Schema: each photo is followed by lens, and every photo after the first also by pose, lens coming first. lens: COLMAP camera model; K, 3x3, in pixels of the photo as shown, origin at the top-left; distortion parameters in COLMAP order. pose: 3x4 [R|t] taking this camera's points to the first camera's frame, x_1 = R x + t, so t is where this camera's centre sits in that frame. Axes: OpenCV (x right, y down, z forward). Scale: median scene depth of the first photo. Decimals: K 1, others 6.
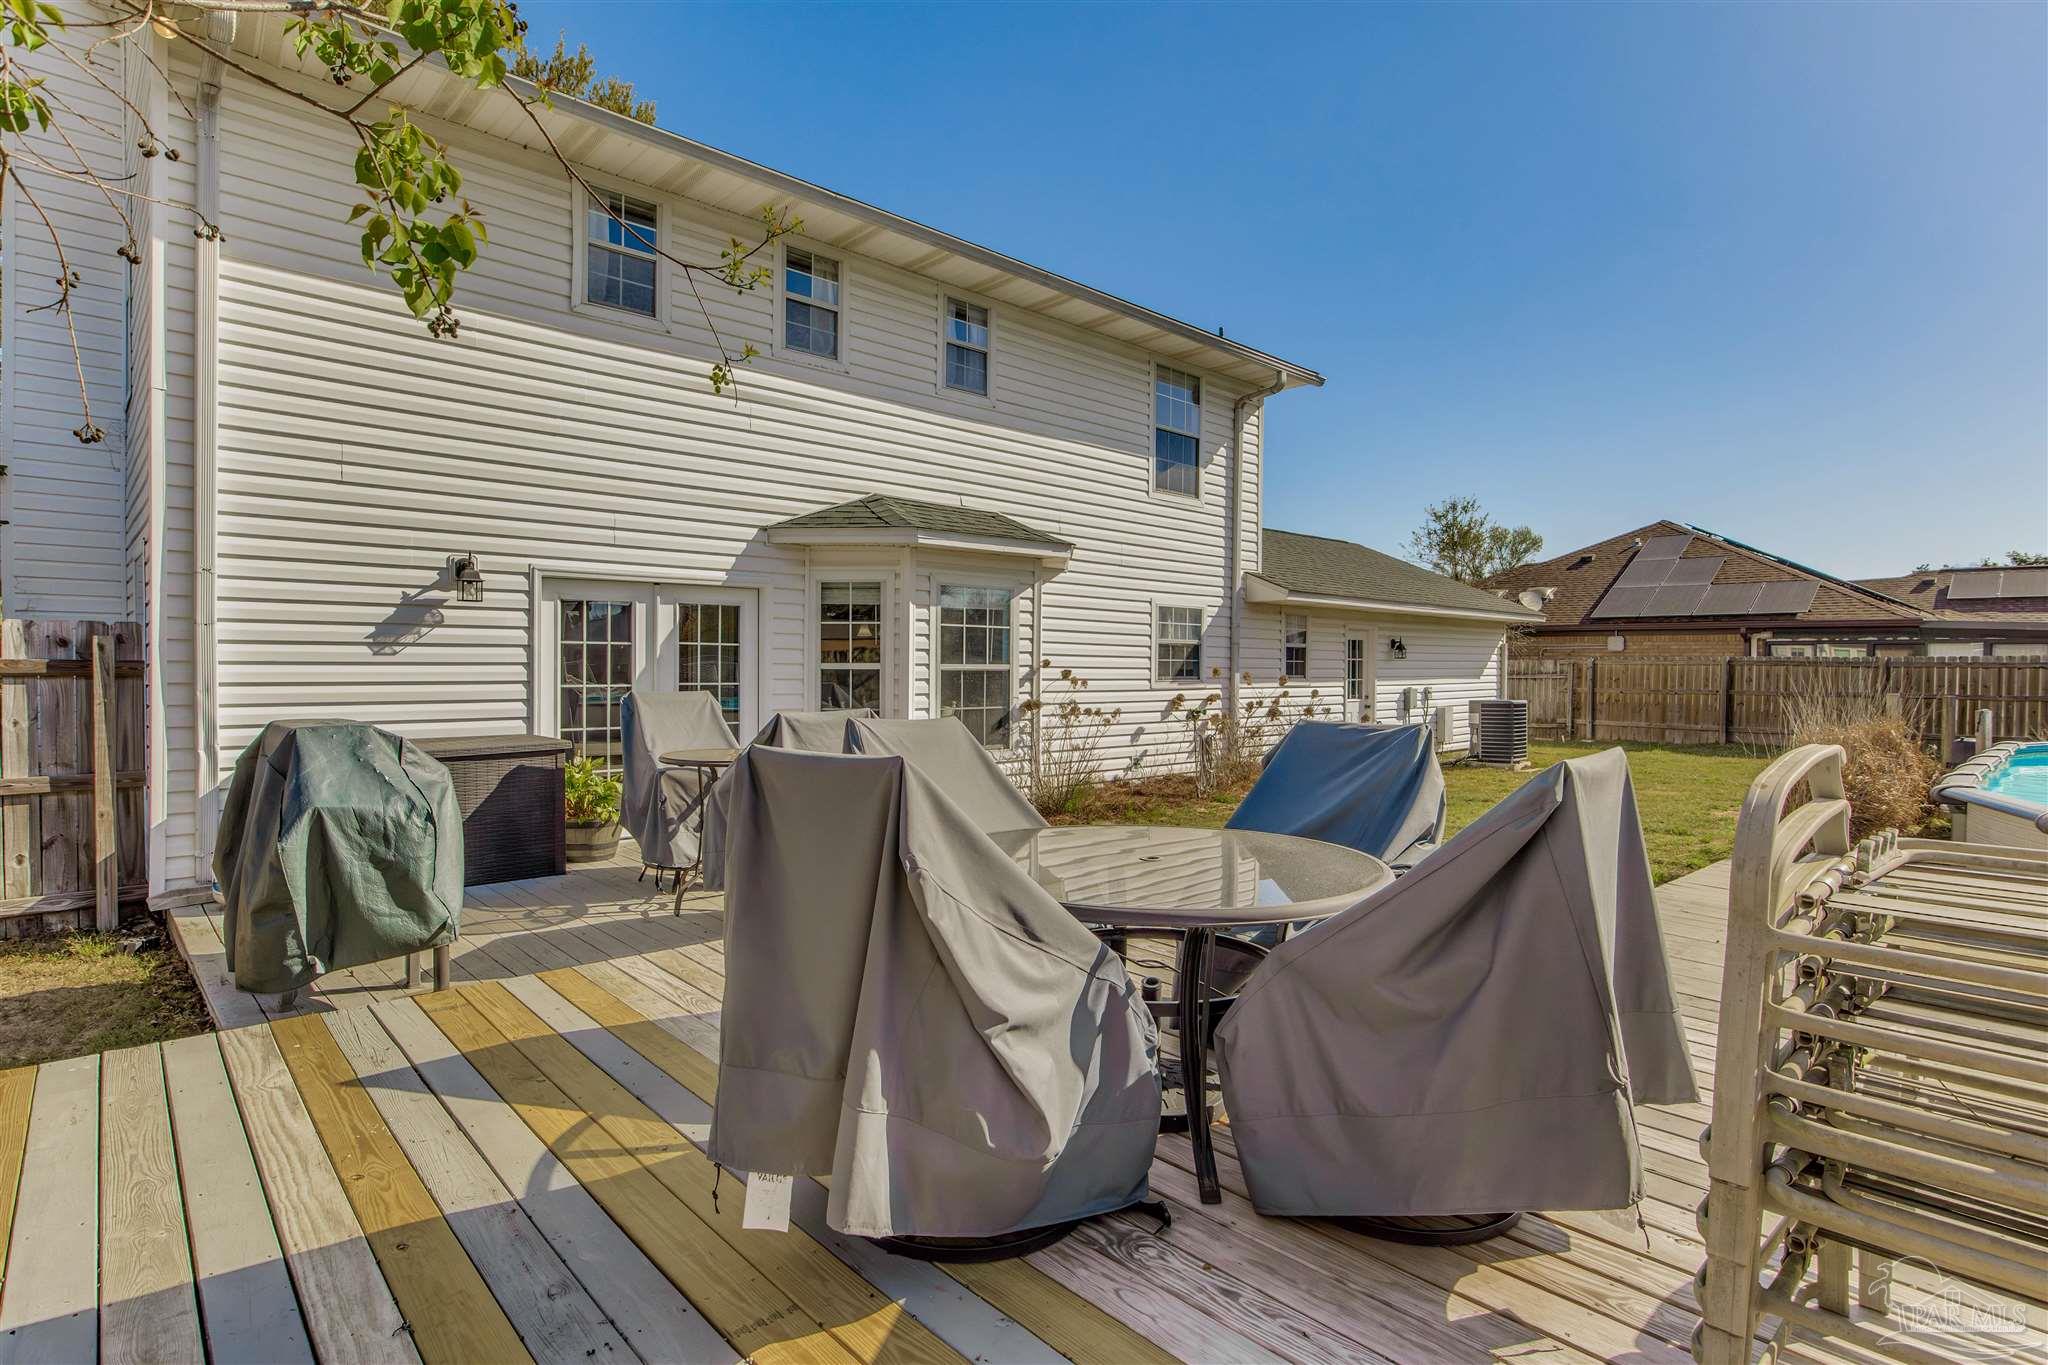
lens RADIAL K [[1053.4, 0, 1039.8], [0, 1053.4, 676.1], [0, 0, 1]] dist [-0.023688, 0.007581]
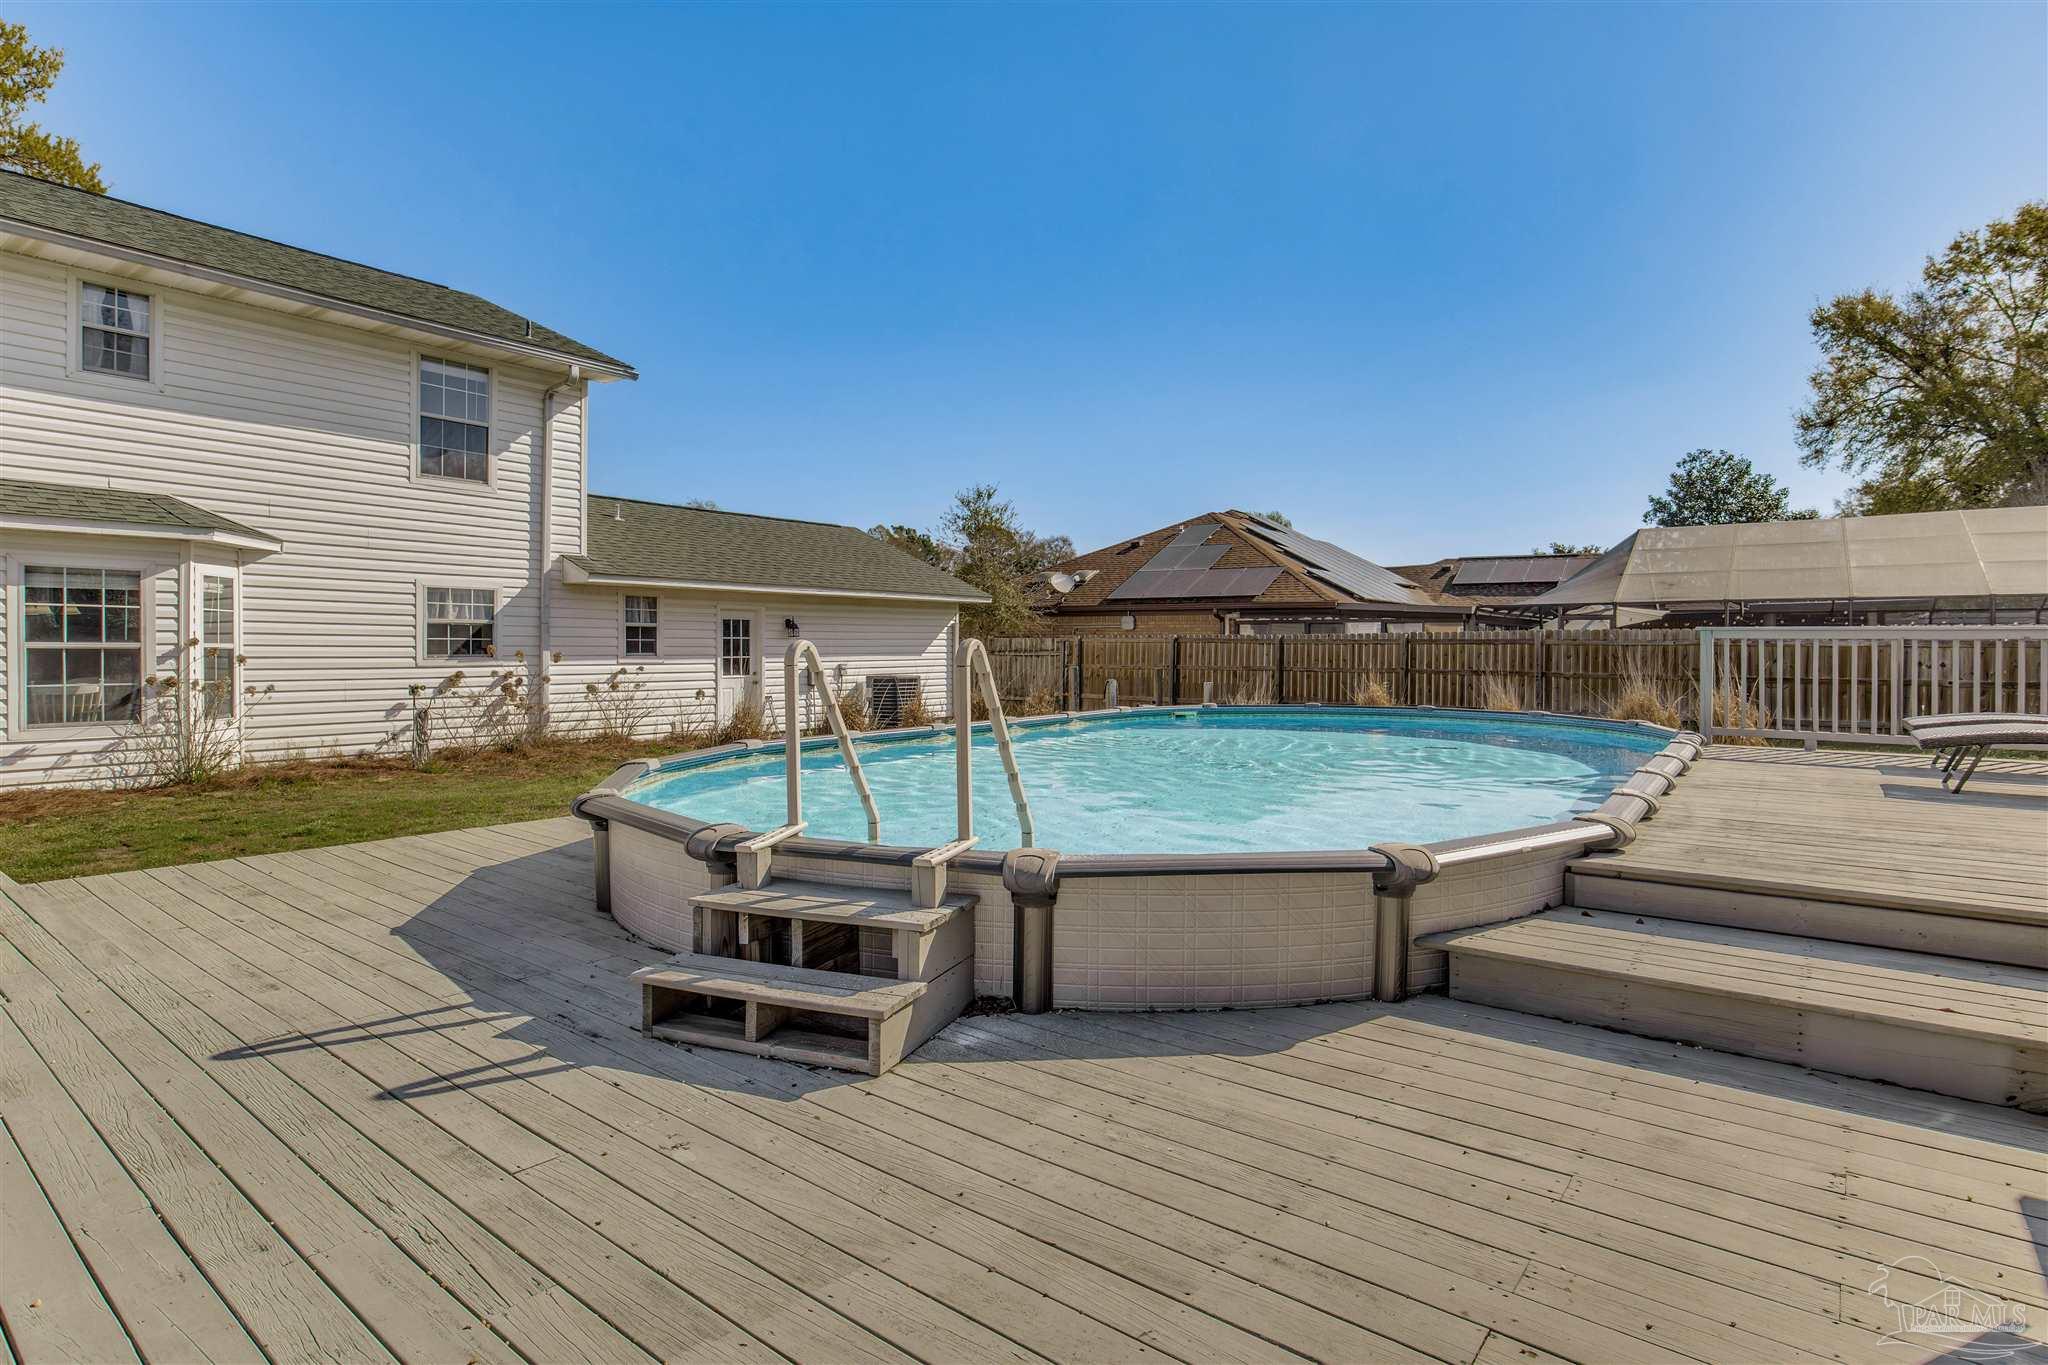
lens RADIAL K [[1053.4, 0, 1021.8], [0, 1053.4, 662.4], [0, 0, 1]] dist [-0.023688, 0.007581]
pose [[0.986250, -0.005674, 0.165166, 0.483245], [0.004682, 0.999969, 0.006391, 0.004215], [-0.165197, -0.005530, 0.986245, -0.109451]]
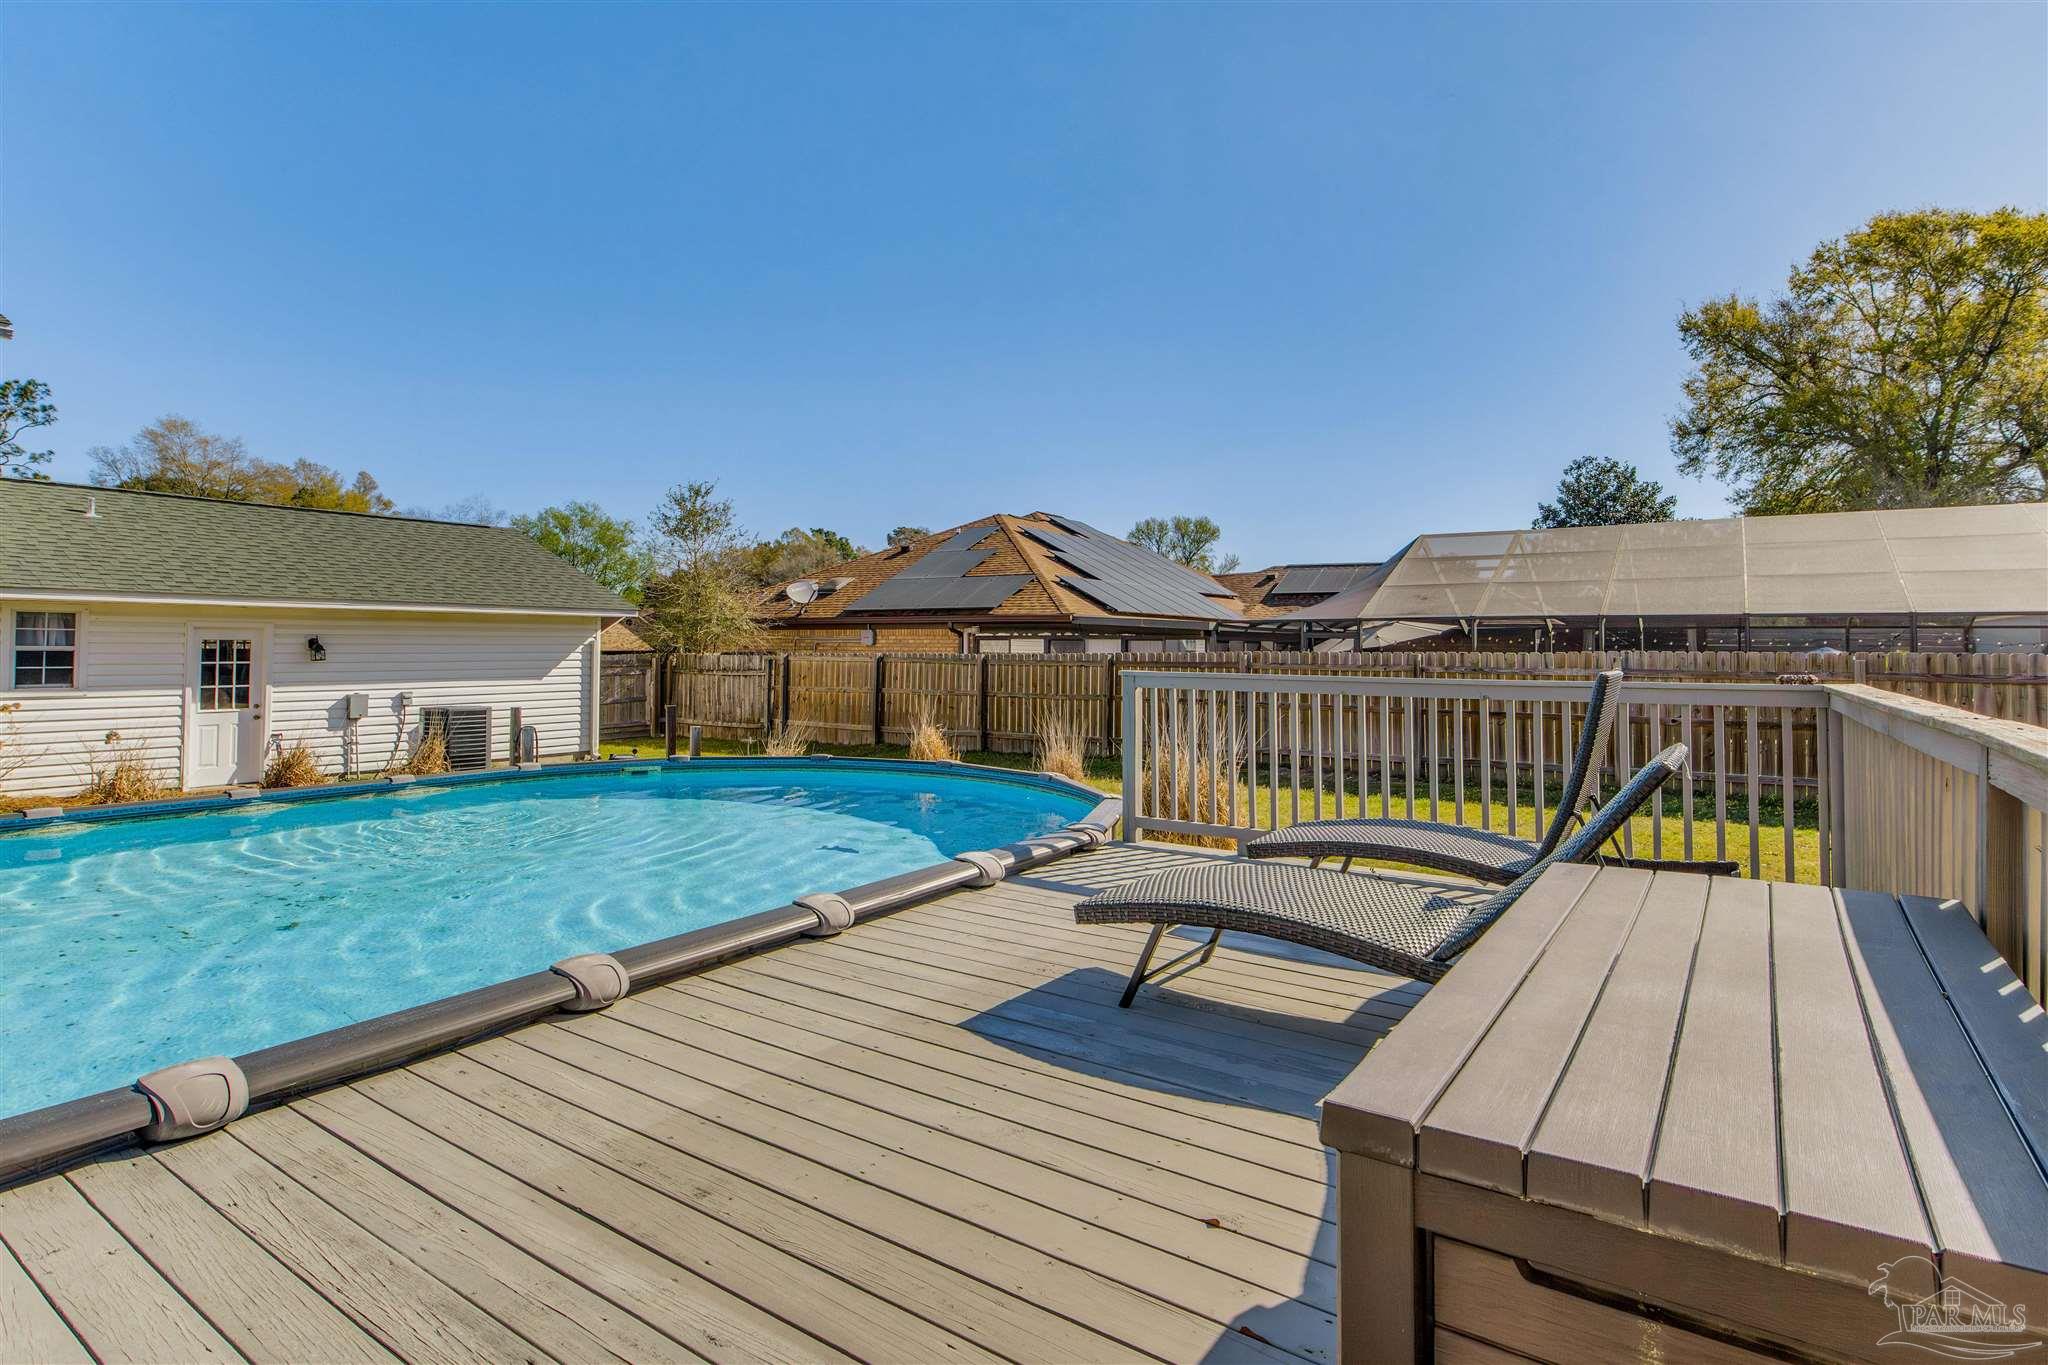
lens RADIAL K [[1053.4, 0, 1041.3], [0, 1053.4, 624.4], [0, 0, 1]] dist [-0.023688, 0.007581]
pose [[0.976581, 0.003881, 0.215113, 0.912957], [0.003152, 0.999472, -0.032342, -0.020692], [-0.215125, 0.032262, 0.976054, 0.027385]]
